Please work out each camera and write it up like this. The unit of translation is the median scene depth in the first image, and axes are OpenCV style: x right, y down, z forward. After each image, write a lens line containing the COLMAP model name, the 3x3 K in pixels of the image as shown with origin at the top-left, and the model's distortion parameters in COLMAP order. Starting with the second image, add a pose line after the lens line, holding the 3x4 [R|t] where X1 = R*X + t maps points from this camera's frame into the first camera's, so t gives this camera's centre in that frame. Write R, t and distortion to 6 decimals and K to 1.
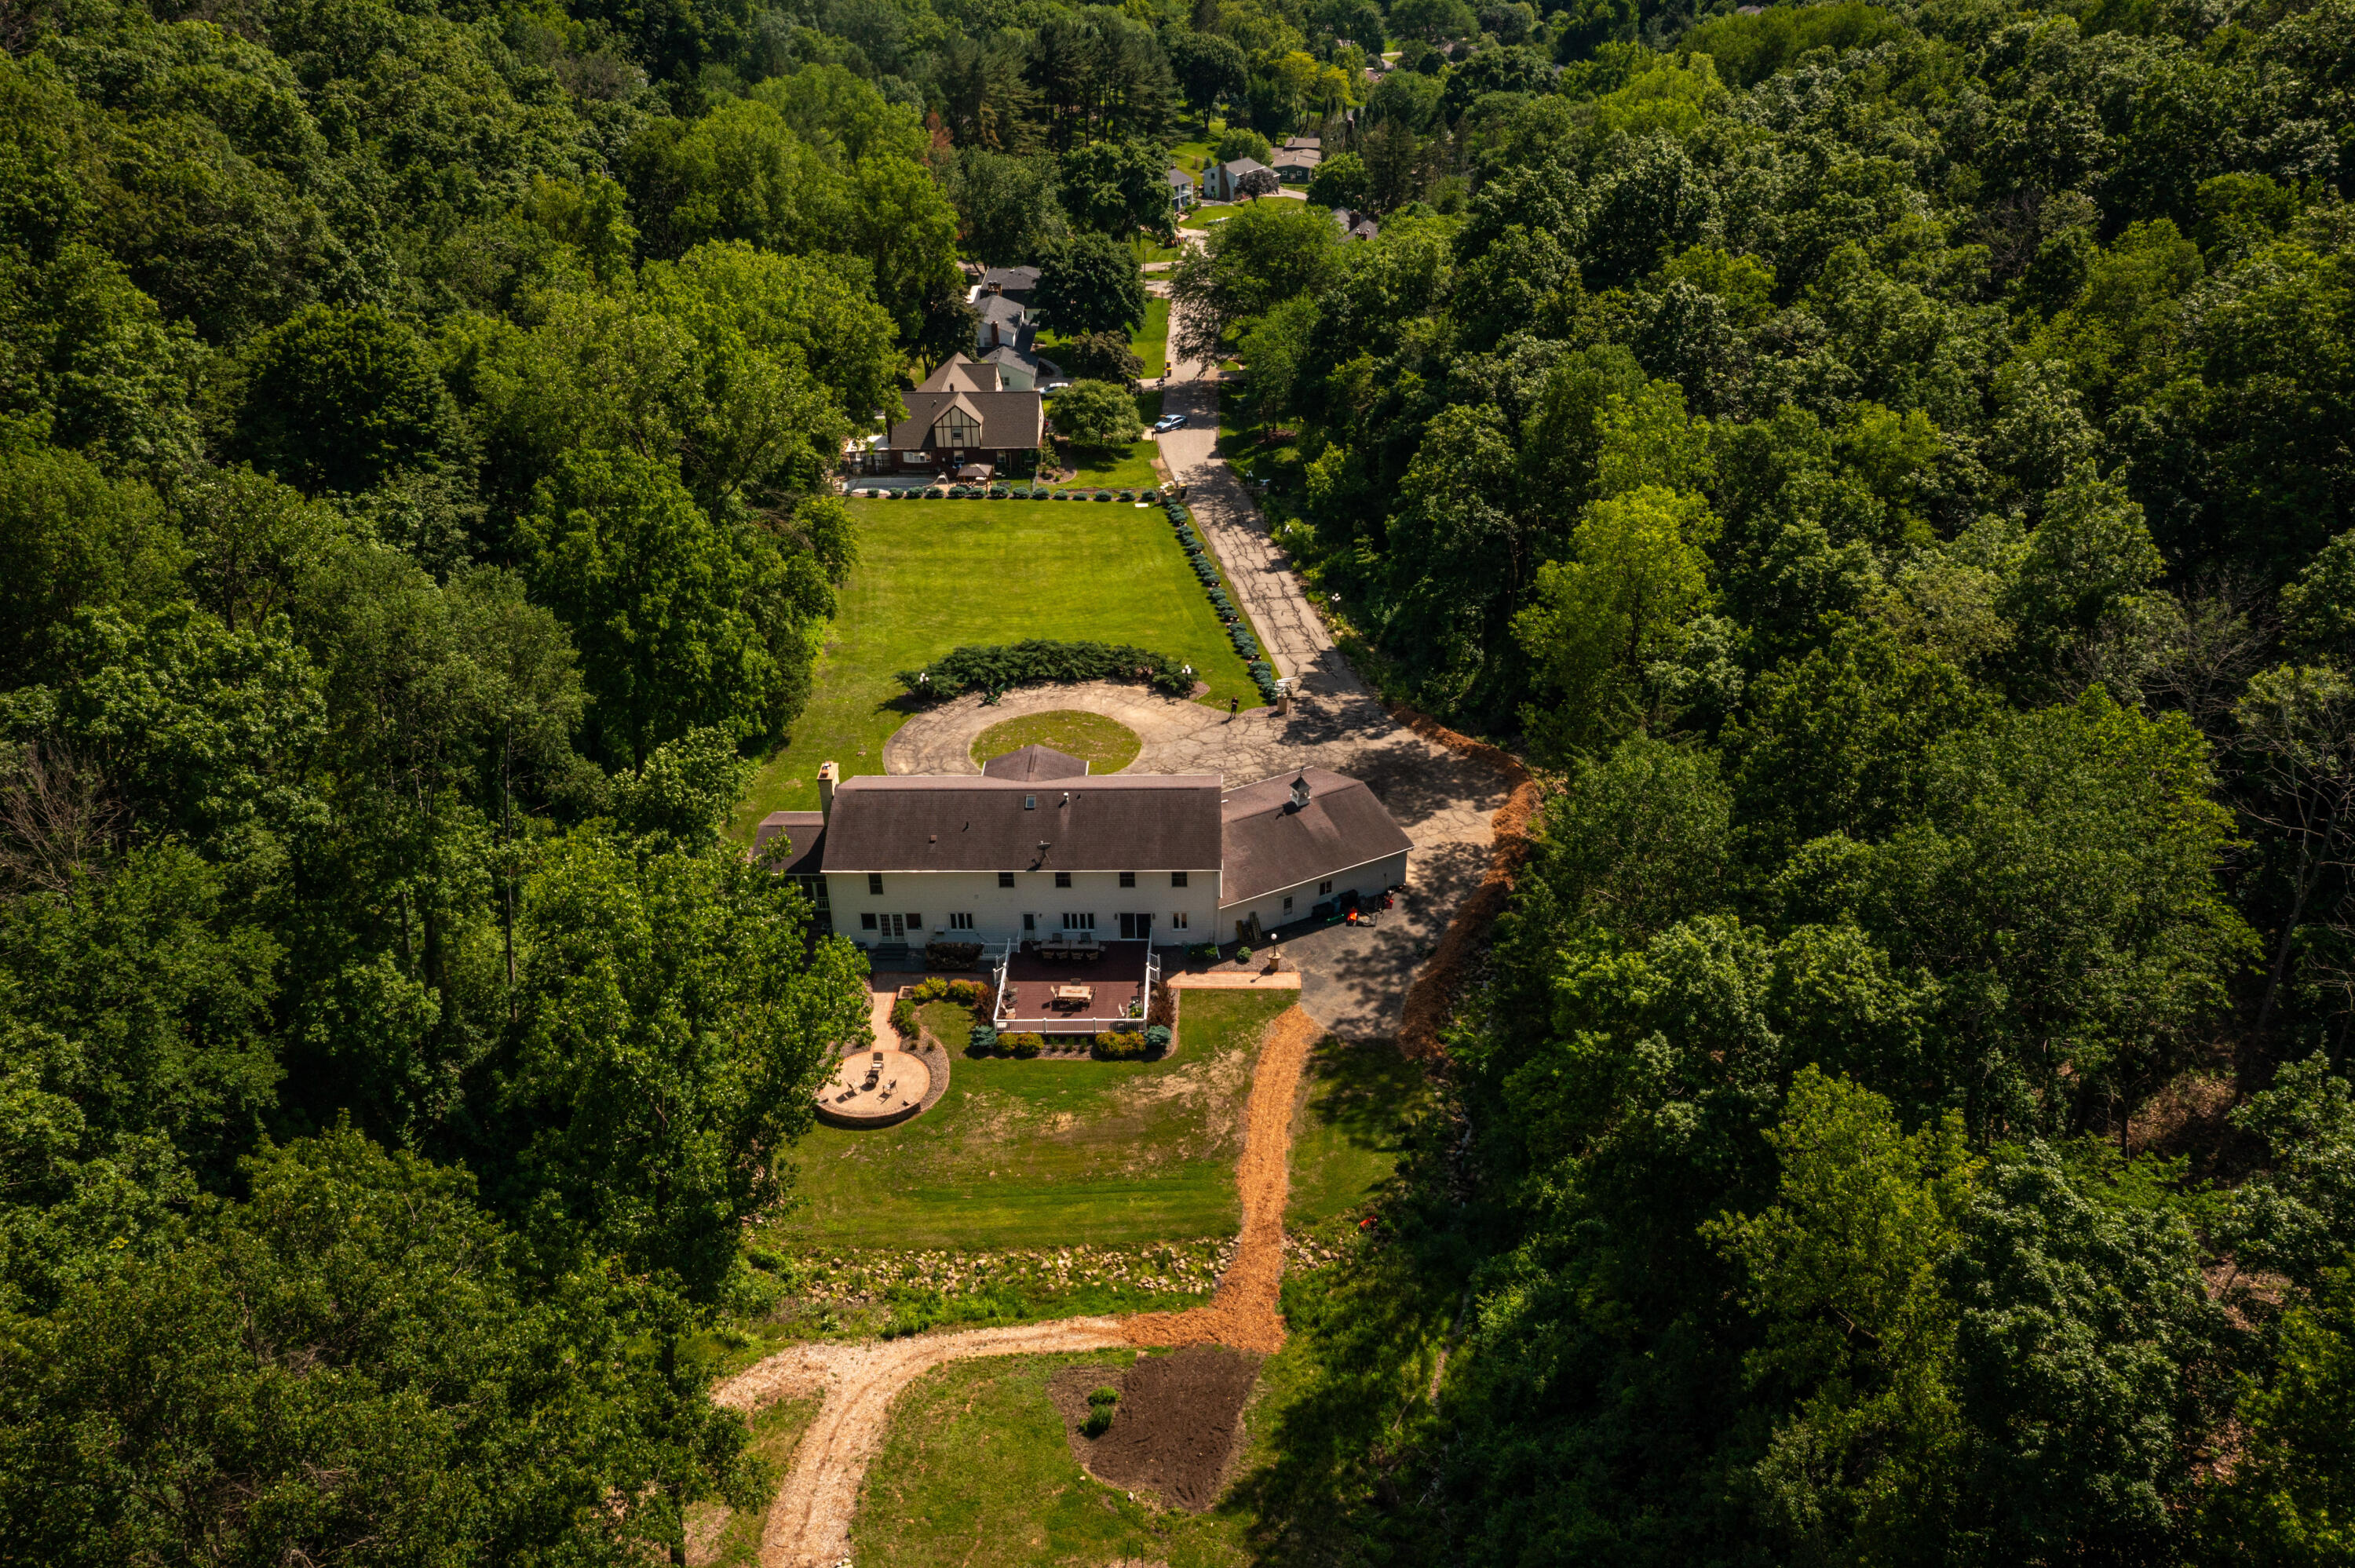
lens RADIAL K [[2016.4, 0, 1119.5], [0, 2016.4, 802.2], [0, 0, 1]] dist [-0.011963, -0.004784]
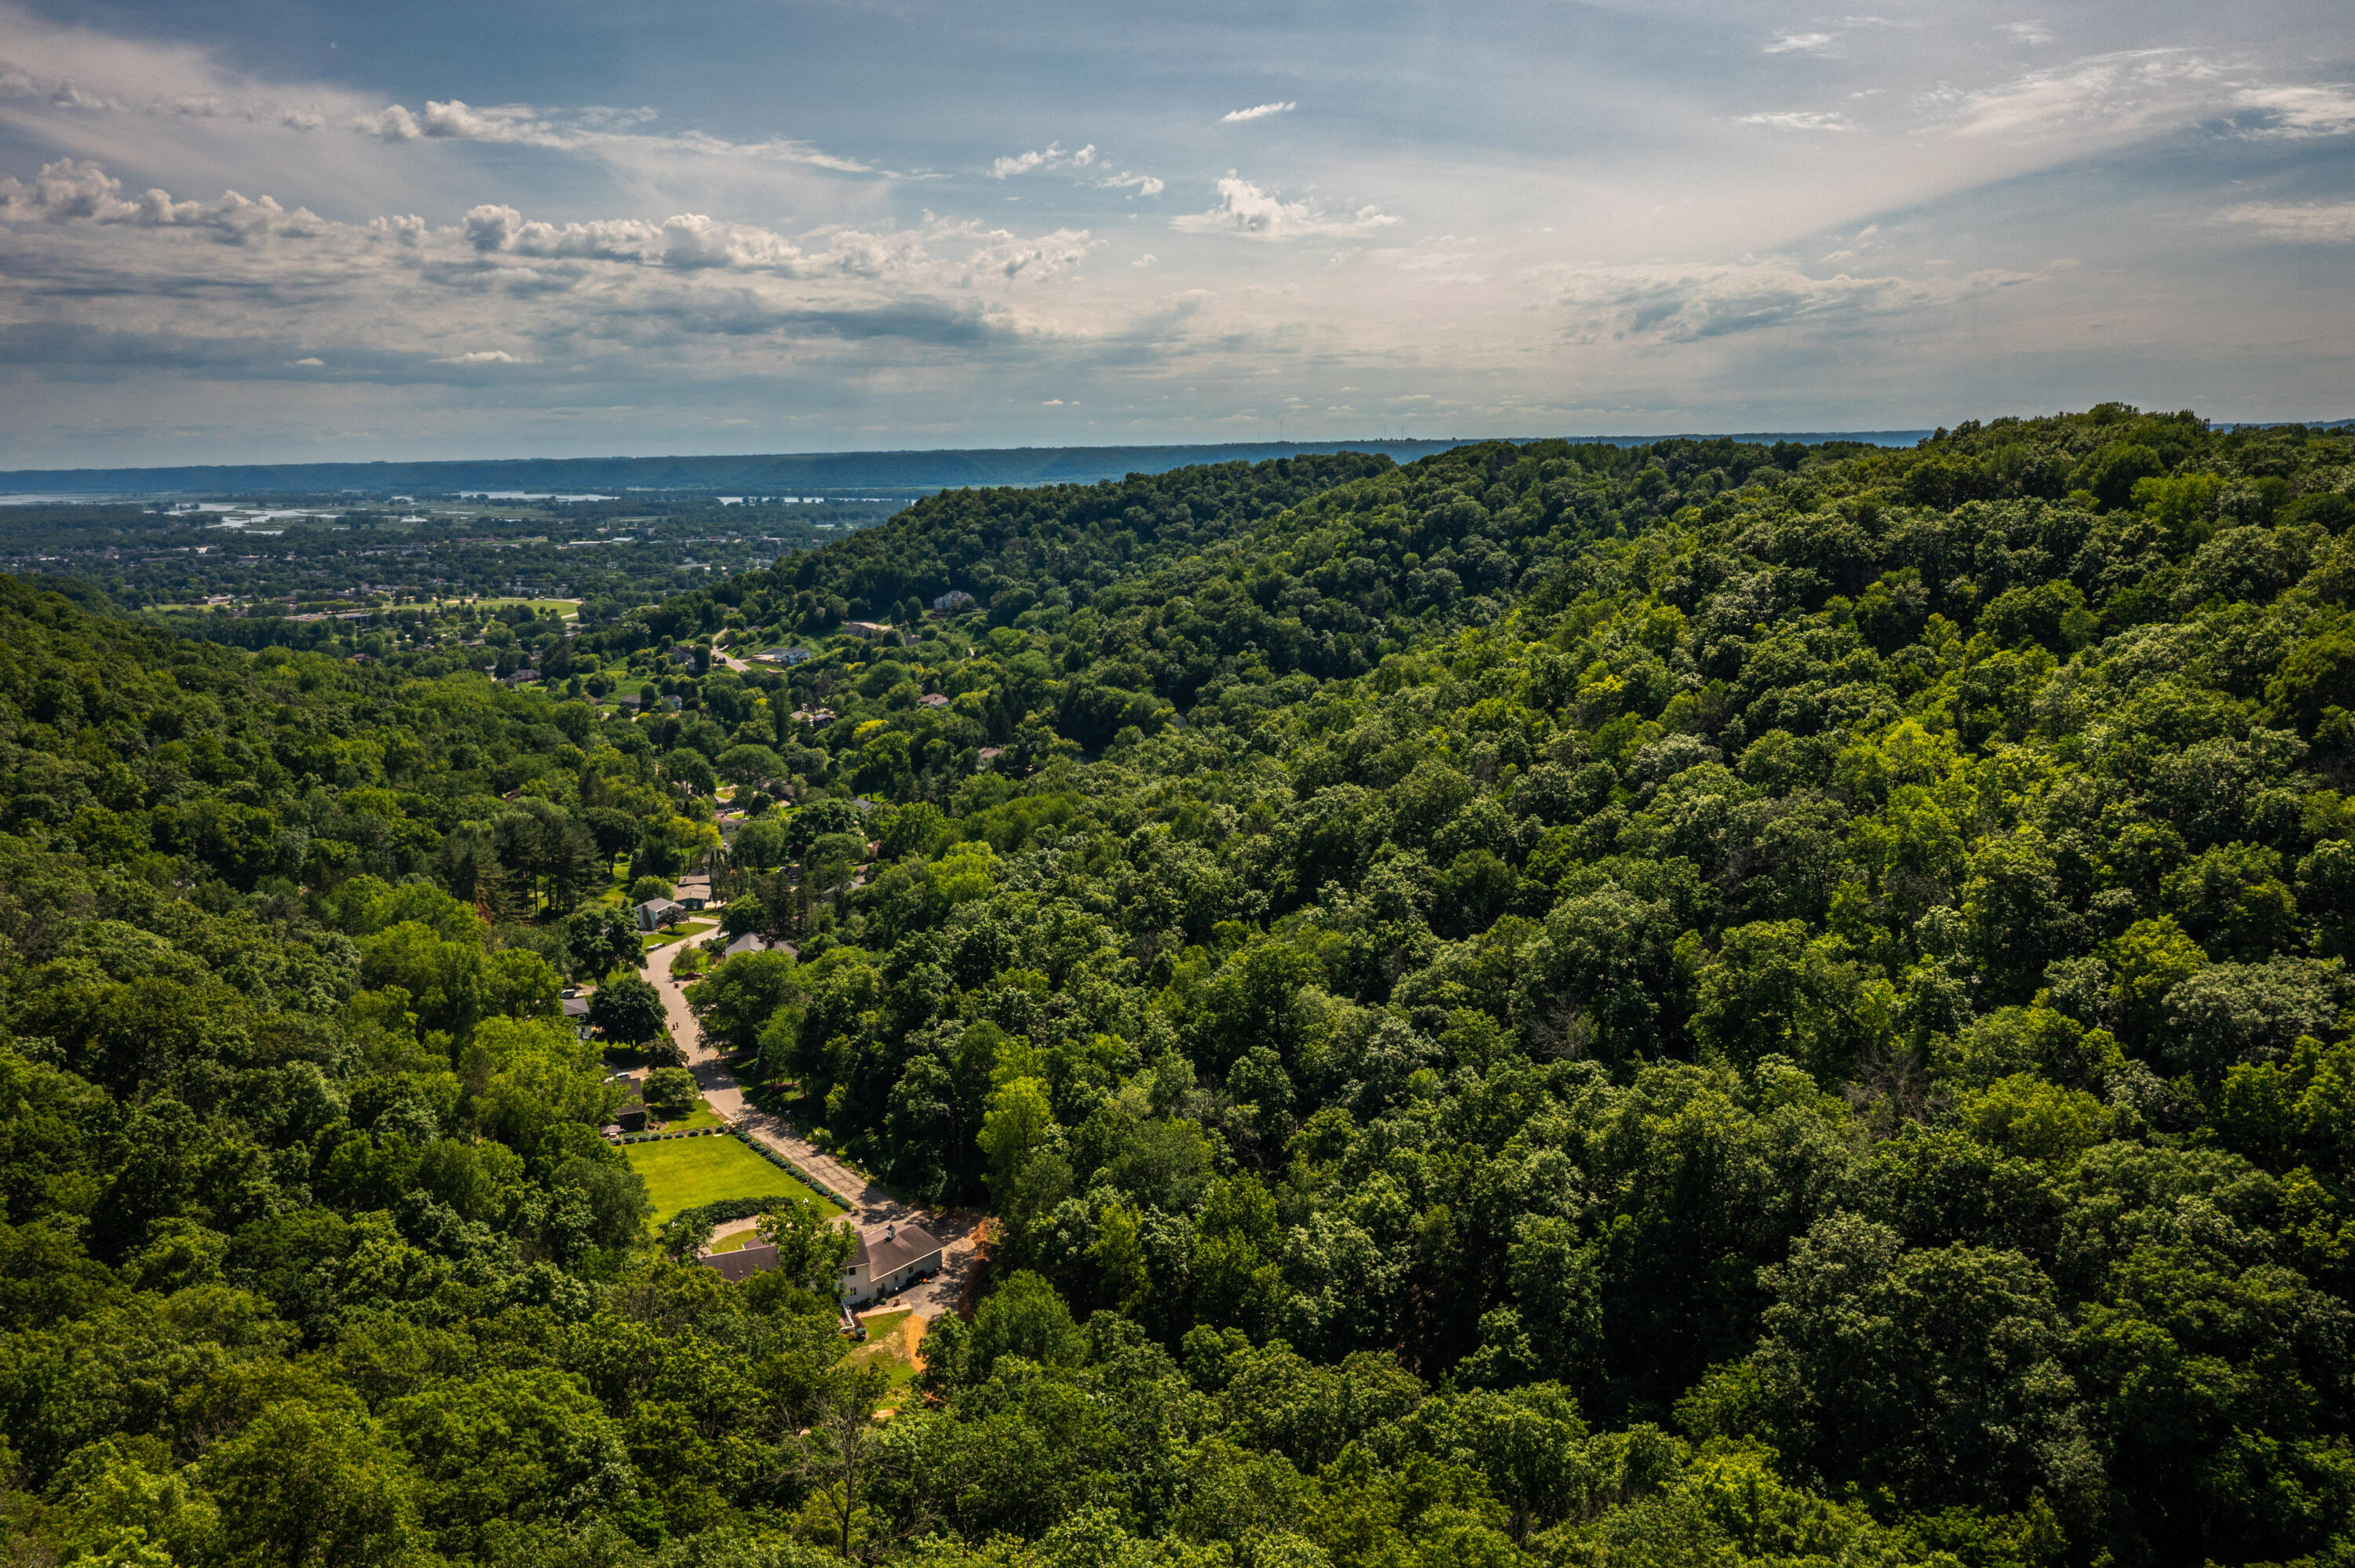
lens RADIAL K [[2016.4, 0, 1128.0], [0, 2016.4, 729.4], [0, 0, 1]] dist [-0.011963, -0.004784]
pose [[0.932889, -0.065001, 0.354249, -0.325298], [0.183948, 0.931611, -0.313471, 0.173073], [-0.309646, 0.357597, 0.881047, -0.969579]]
